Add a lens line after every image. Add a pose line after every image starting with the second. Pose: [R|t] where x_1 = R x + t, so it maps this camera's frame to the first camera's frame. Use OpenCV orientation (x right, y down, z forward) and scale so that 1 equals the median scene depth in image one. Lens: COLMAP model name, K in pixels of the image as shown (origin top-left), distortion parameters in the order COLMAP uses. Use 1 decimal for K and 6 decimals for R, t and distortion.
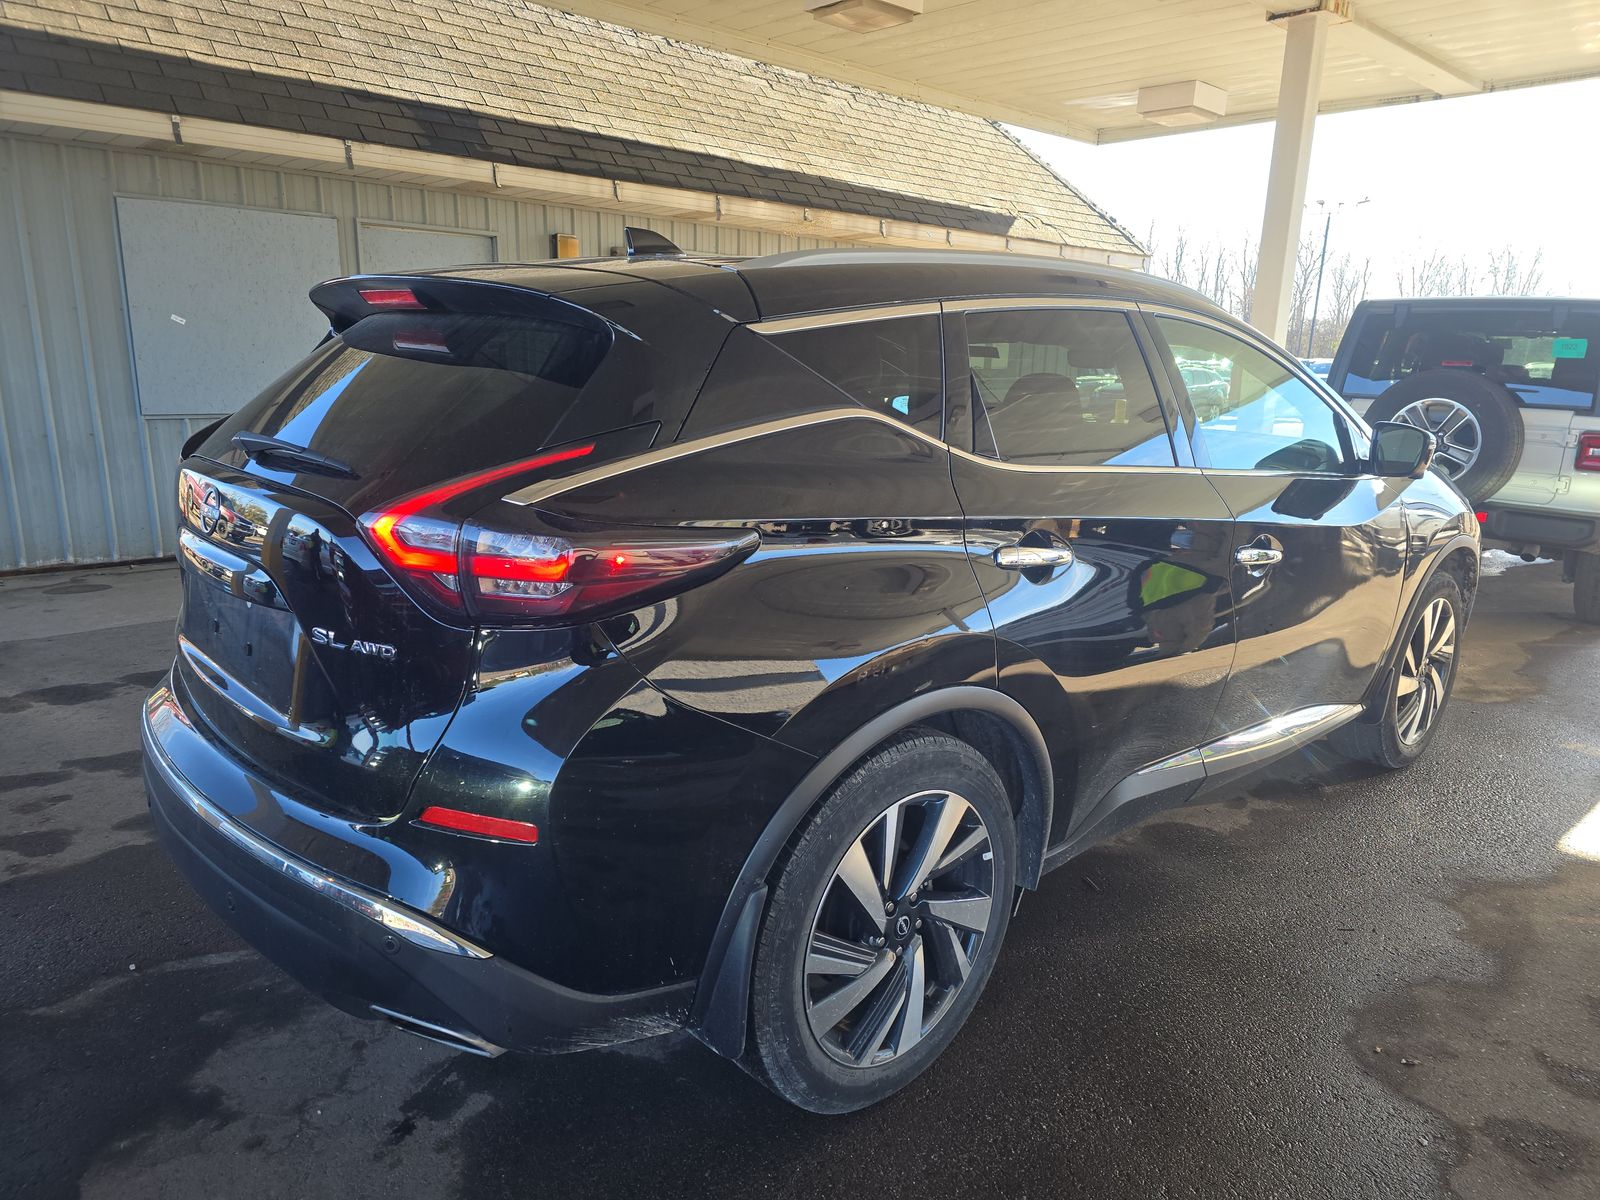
lens RADIAL K [[1063.6, 0, 801.1], [0, 1063.6, 616.0], [0, 0, 1]] dist [0.022206, -0.027596]
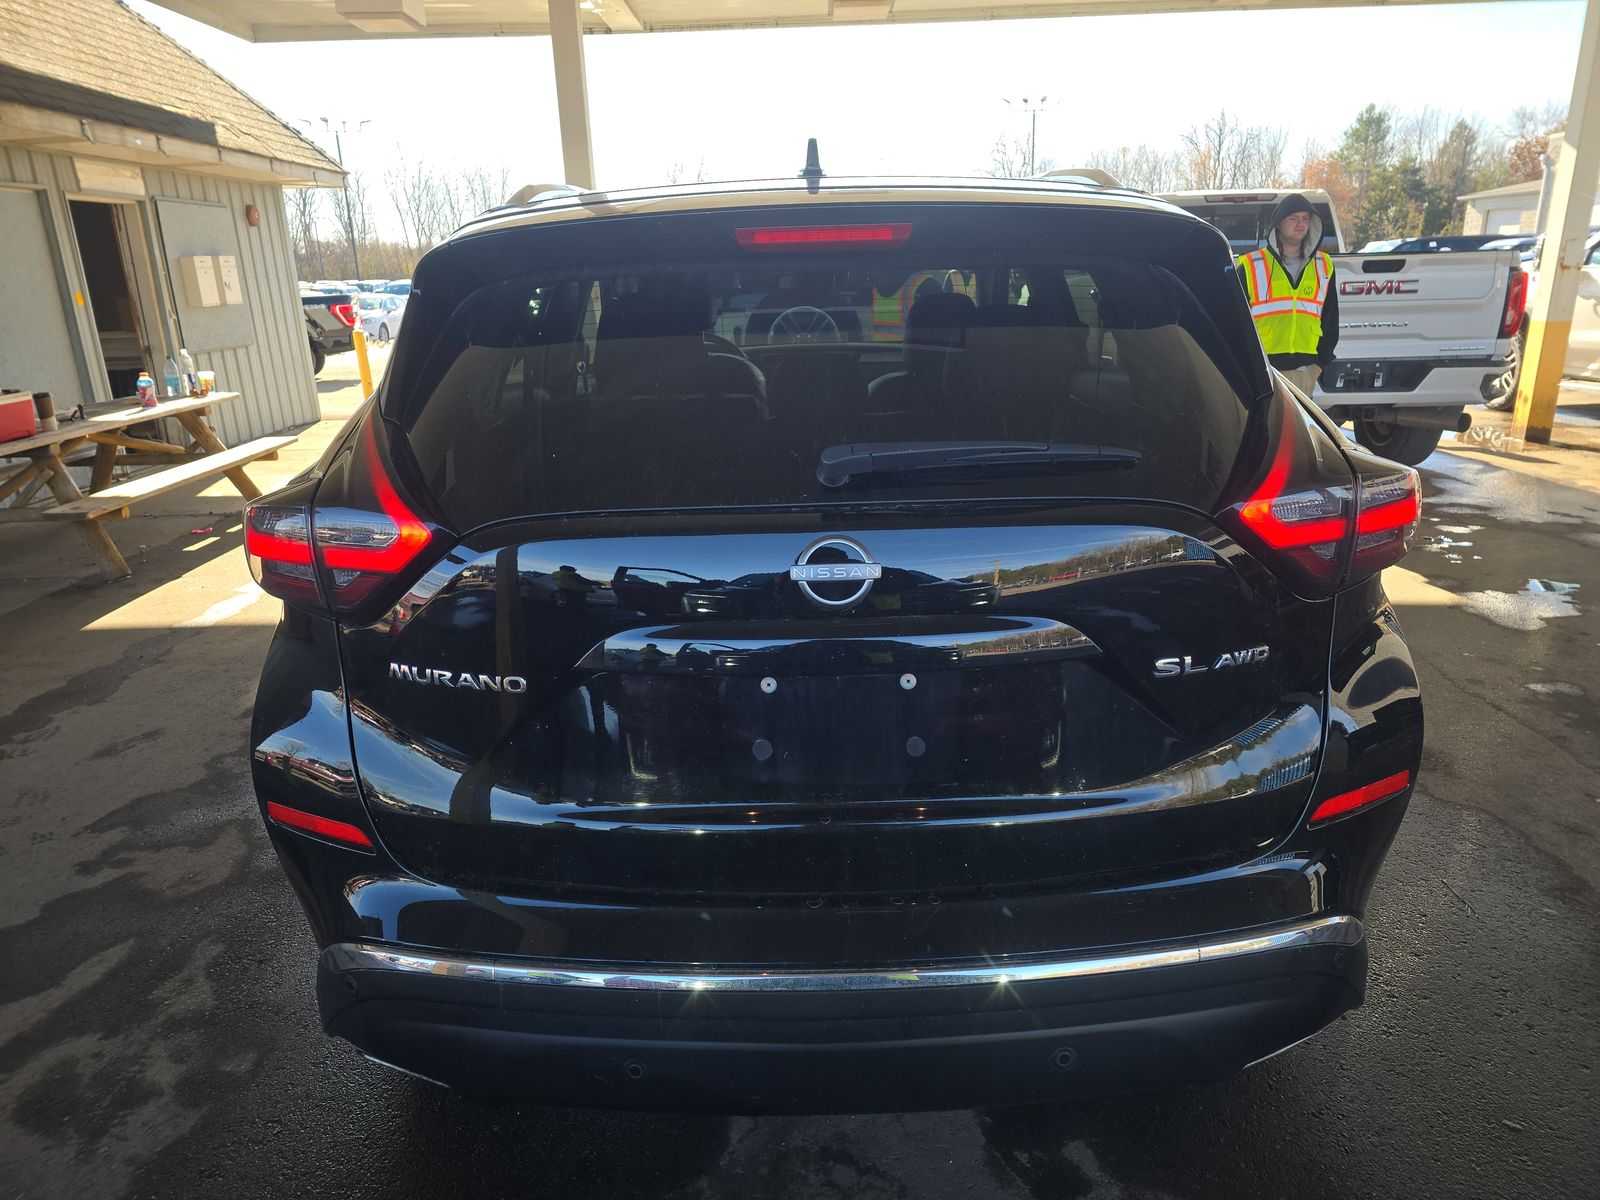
lens RADIAL K [[1063.6, 0, 801.1], [0, 1063.6, 616.0], [0, 0, 1]] dist [0.022206, -0.027596]
pose [[0.664451, -0.269655, 0.696988, -0.213918], [0.222776, 0.961701, 0.159692, -0.037317], [-0.713356, 0.049164, 0.699076, 0.117797]]
